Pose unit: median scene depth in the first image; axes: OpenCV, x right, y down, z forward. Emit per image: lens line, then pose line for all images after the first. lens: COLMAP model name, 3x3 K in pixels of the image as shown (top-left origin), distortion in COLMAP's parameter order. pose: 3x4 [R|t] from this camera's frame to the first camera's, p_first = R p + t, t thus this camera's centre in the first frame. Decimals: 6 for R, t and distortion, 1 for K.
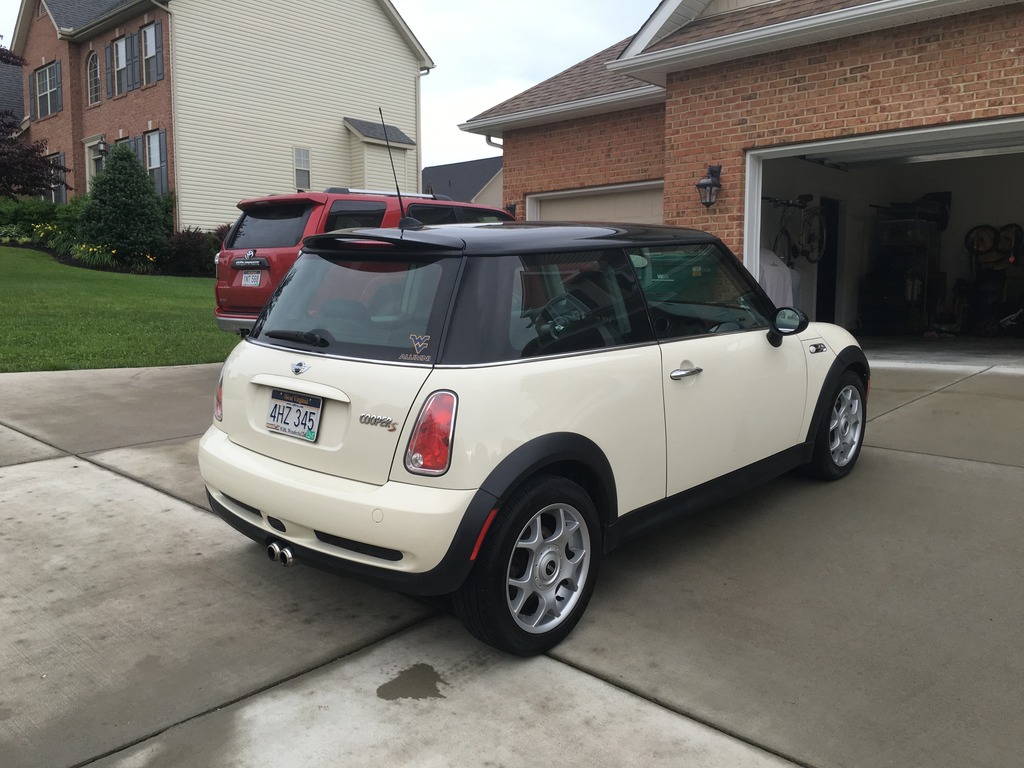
lens RADIAL K [[868.9, 0, 509.0], [0, 868.9, 387.4], [0, 0, 1]] dist [0.080404, -0.113458]
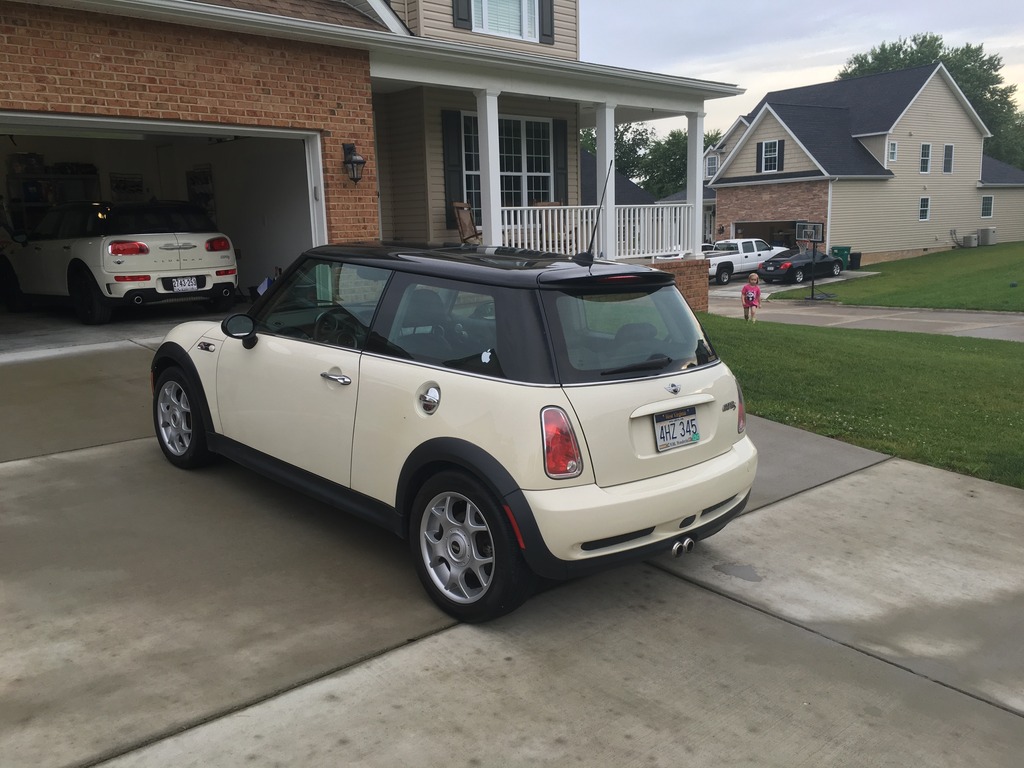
lens RADIAL K [[868.9, 0, 505.8], [0, 868.9, 381.4], [0, 0, 1]] dist [0.080404, -0.113458]
pose [[0.045841, -0.180176, 0.982566, -1.262762], [0.130060, 0.976304, 0.172960, -0.237908], [-0.990446, 0.119864, 0.068188, 1.028242]]
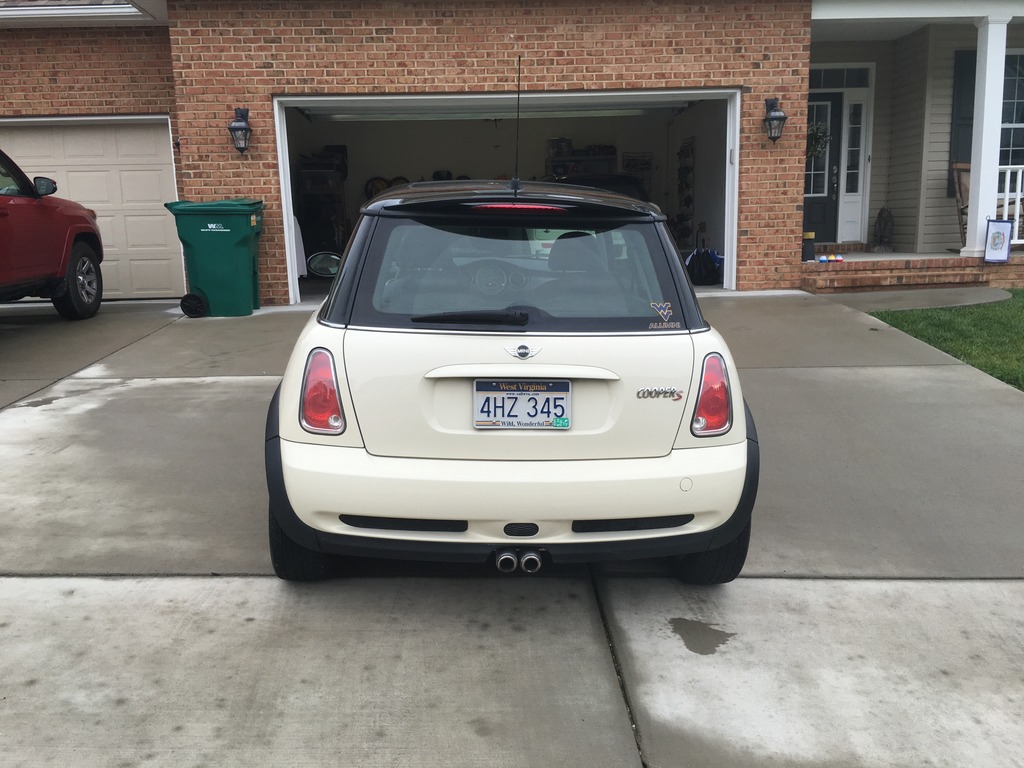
lens RADIAL K [[868.9, 0, 507.7], [0, 868.9, 384.0], [0, 0, 1]] dist [0.080404, -0.113458]
pose [[0.690677, -0.143650, 0.708753, -0.793976], [0.100058, 0.989628, 0.103072, -0.074121], [-0.716208, -0.000273, 0.697887, 0.354634]]
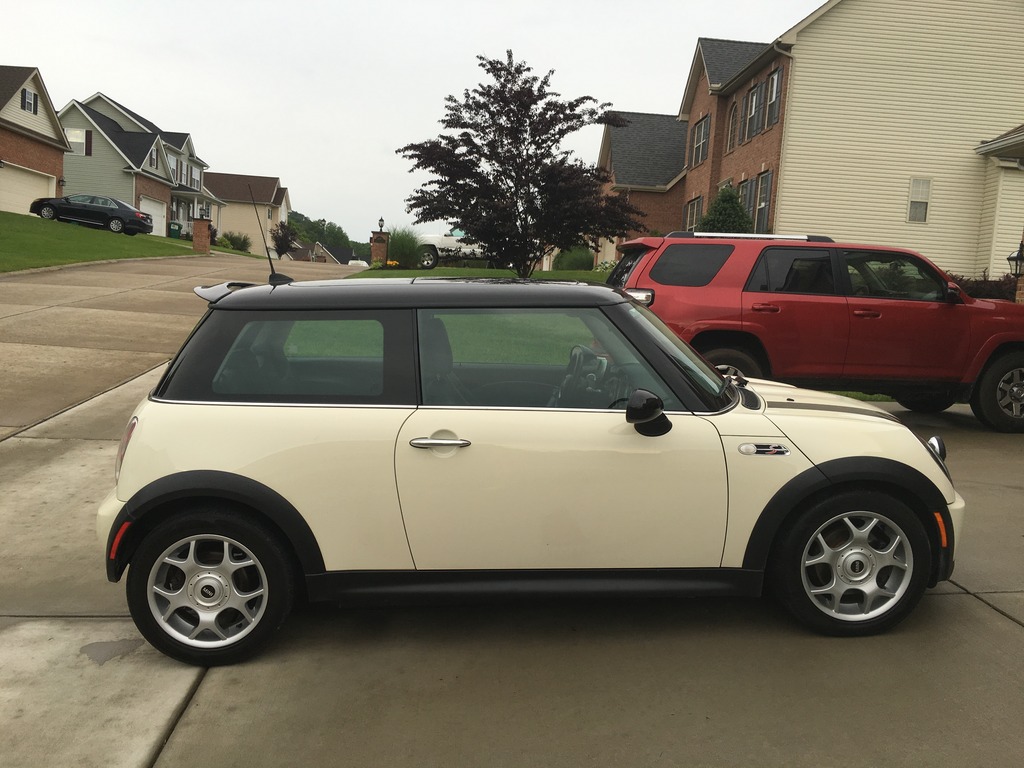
lens RADIAL K [[868.9, 0, 505.1], [0, 868.9, 382.2], [0, 0, 1]] dist [0.080404, -0.113458]
pose [[0.710725, 0.105839, -0.695463, 0.917168], [-0.134303, 0.990848, 0.013542, -0.106335], [0.690531, 0.083778, 0.718434, 0.373622]]
